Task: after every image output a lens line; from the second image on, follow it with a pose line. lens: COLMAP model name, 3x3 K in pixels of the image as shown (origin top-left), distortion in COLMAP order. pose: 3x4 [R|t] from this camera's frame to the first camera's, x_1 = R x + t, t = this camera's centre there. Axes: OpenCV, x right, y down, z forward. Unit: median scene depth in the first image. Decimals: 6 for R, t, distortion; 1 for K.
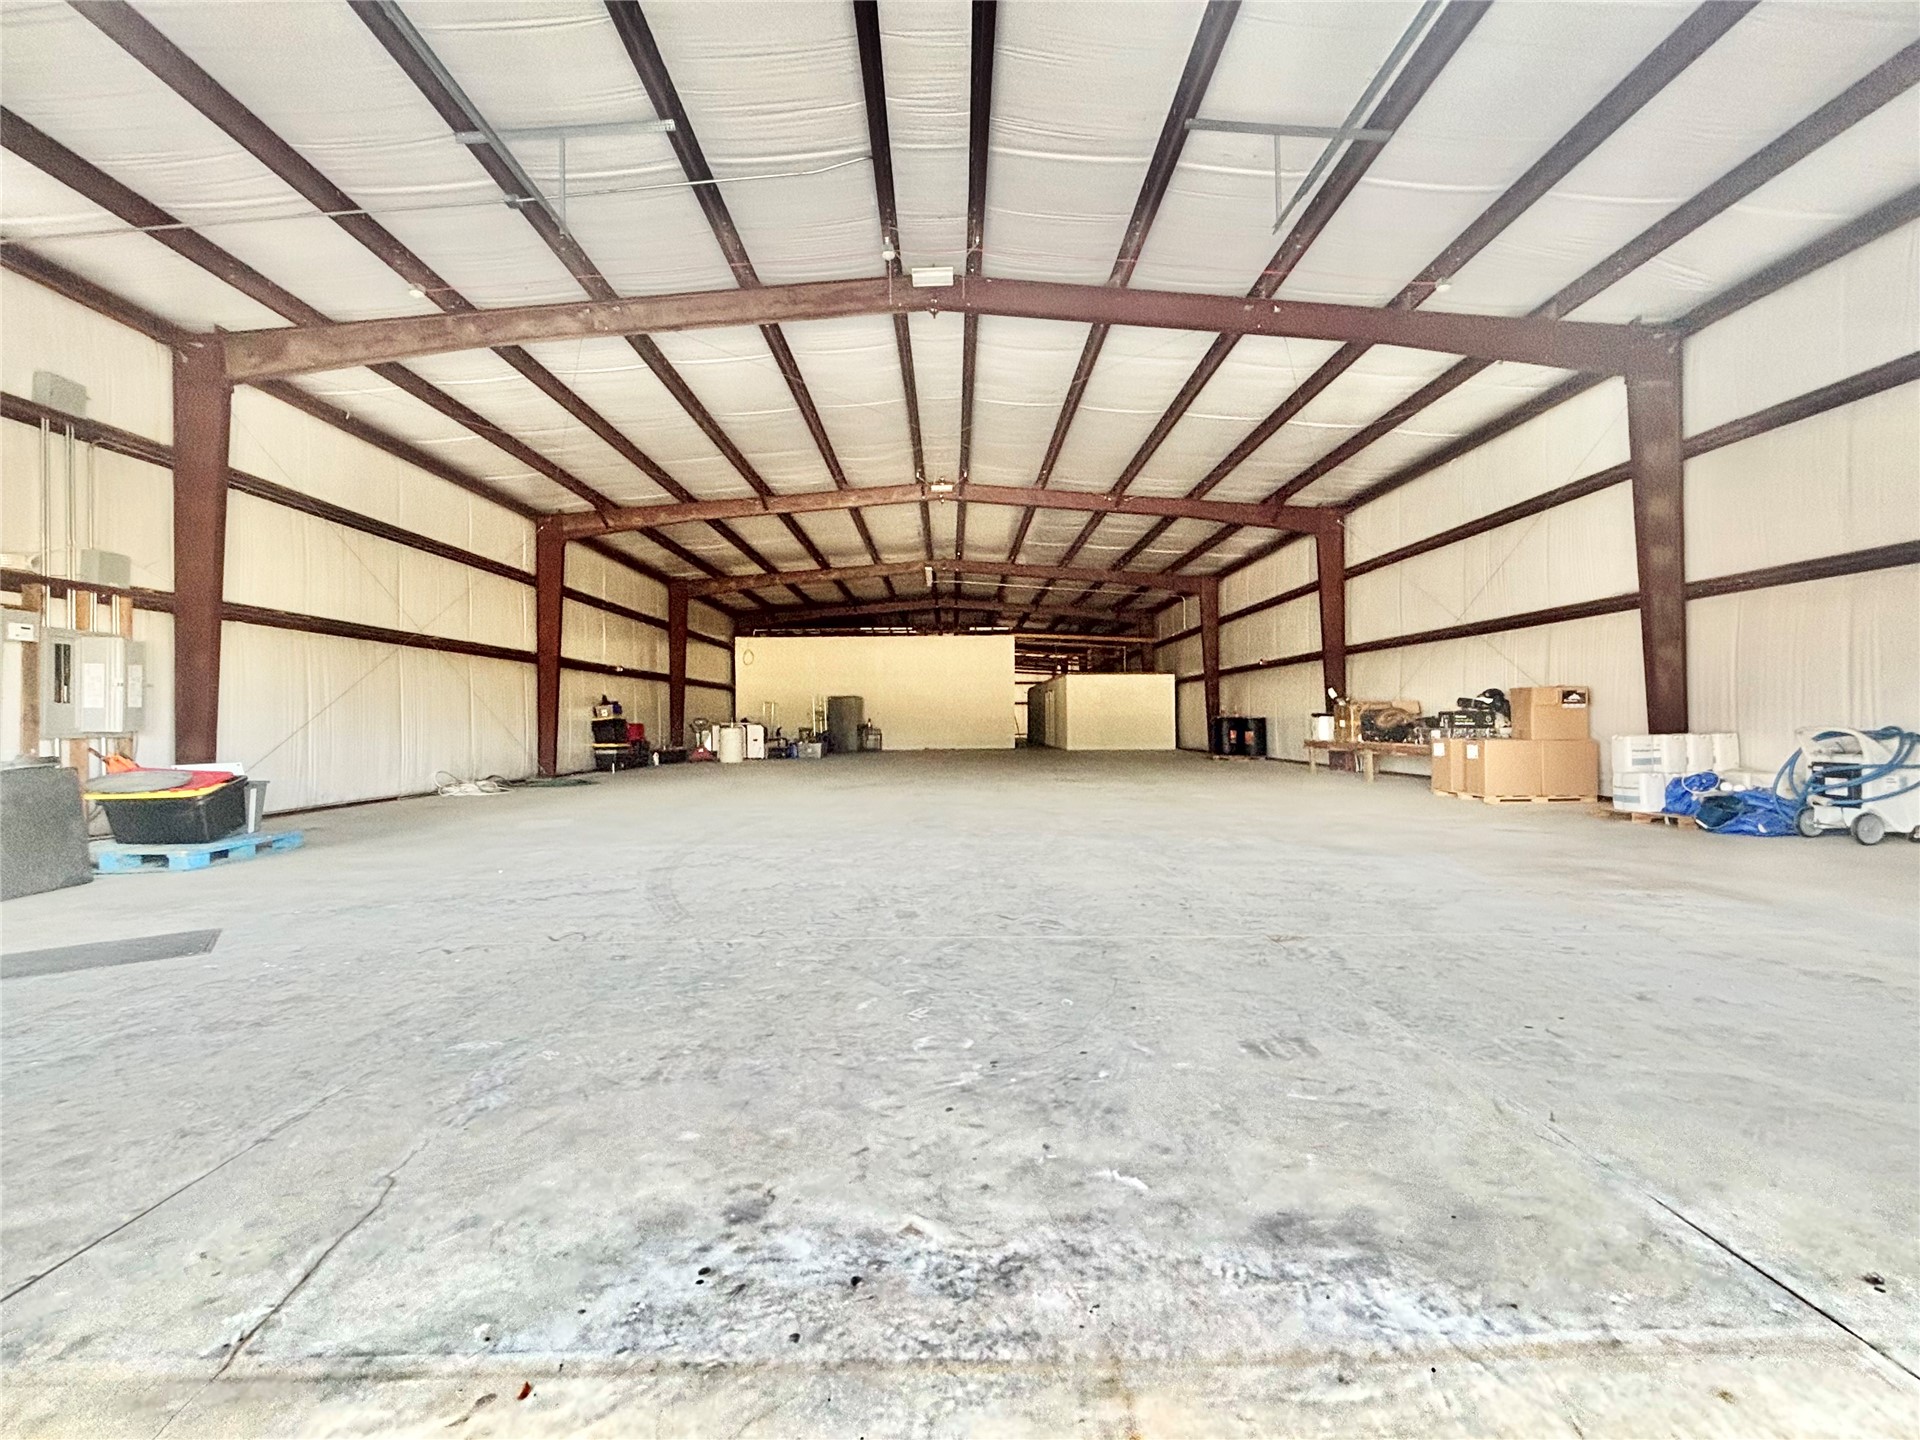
lens RADIAL K [[887.7, 0, 953.7], [0, 887.7, 719.6], [0, 0, 1]] dist [0.023227, -0.008226]
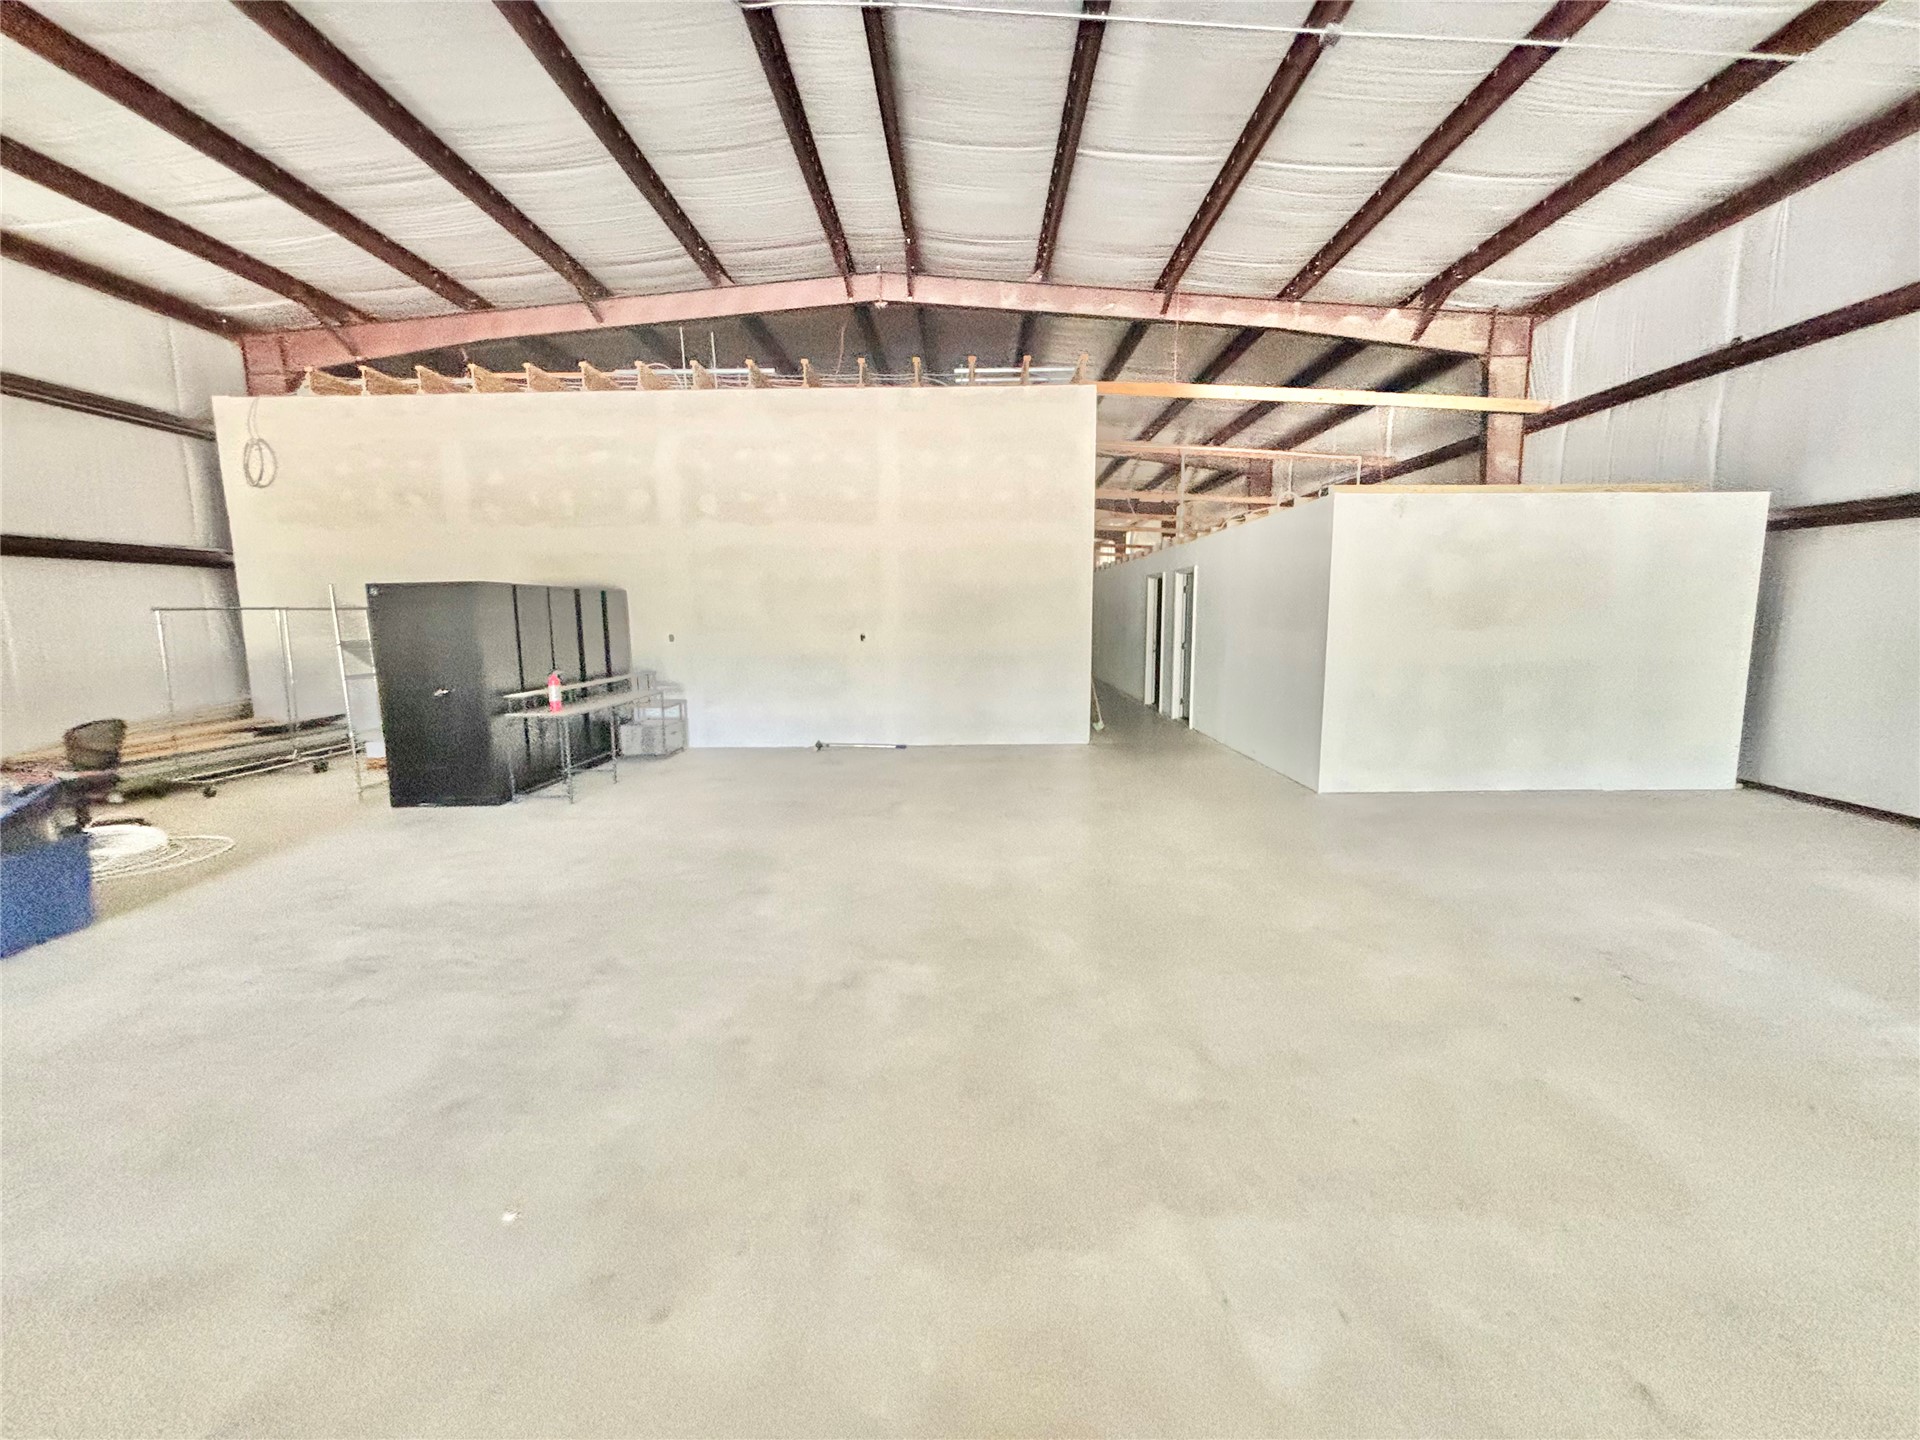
lens RADIAL K [[779.0, 0, 961.1], [0, 779.0, 709.9], [0, 0, 1]] dist [0.001166, 0.000972]
pose [[0.999526, -0.003311, 0.030595, 0.015245], [-0.000771, 0.991189, 0.132456, -0.024963], [-0.030764, -0.132417, 0.990717, 1.005213]]
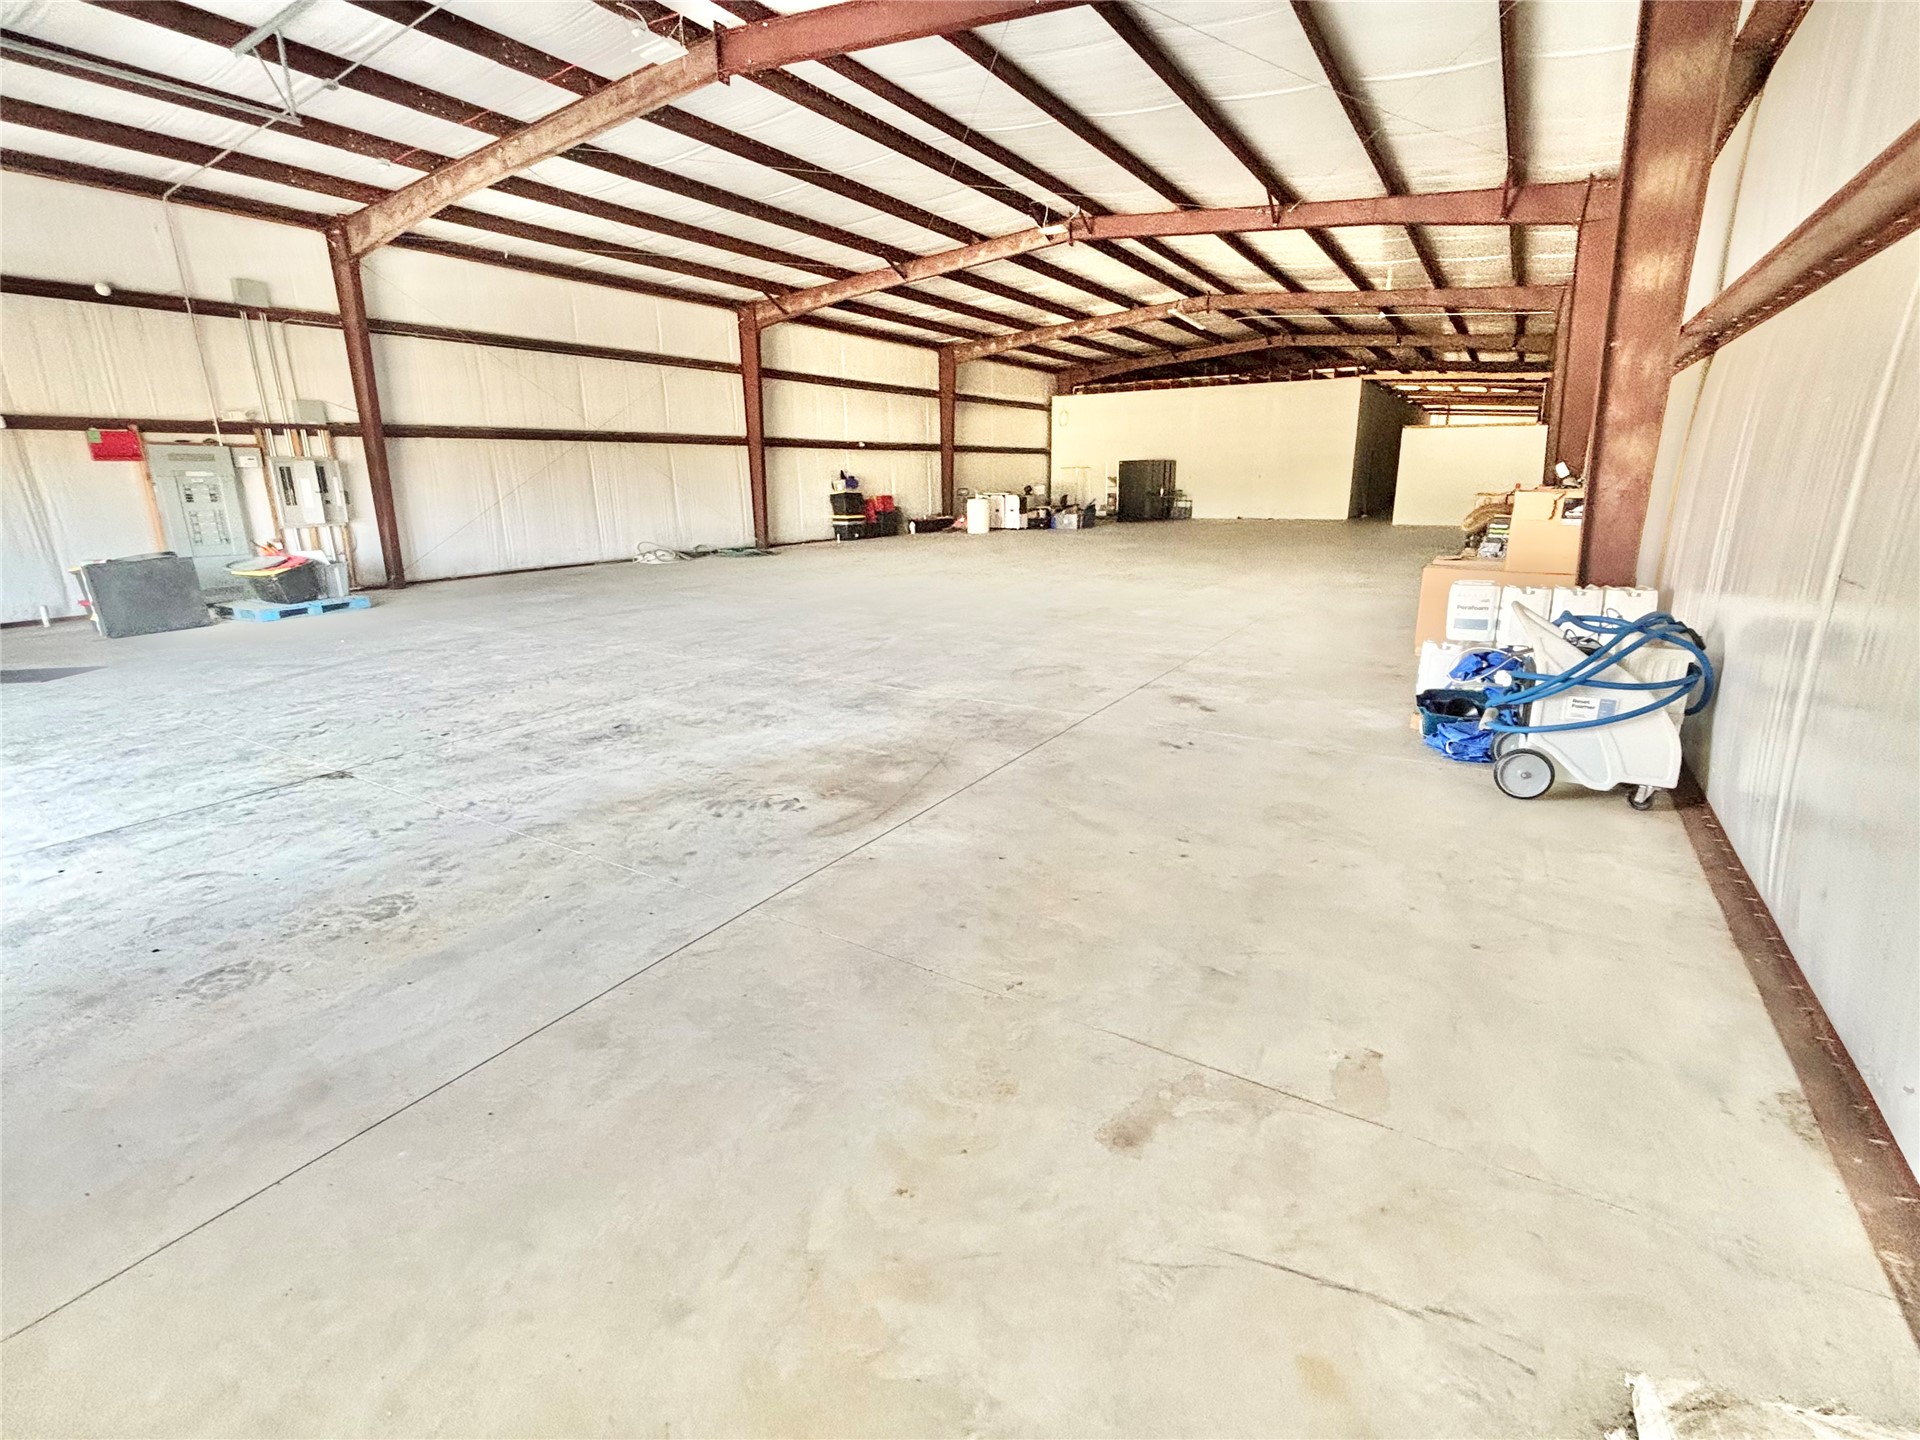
lens RADIAL K [[887.7, 0, 953.7], [0, 887.7, 719.6], [0, 0, 1]] dist [0.023227, -0.008226]
pose [[0.846918, 0.140466, -0.512834, 0.302504], [0.006495, 0.961671, 0.274130, -0.027991], [0.531684, -0.235497, 0.813544, 0.083954]]
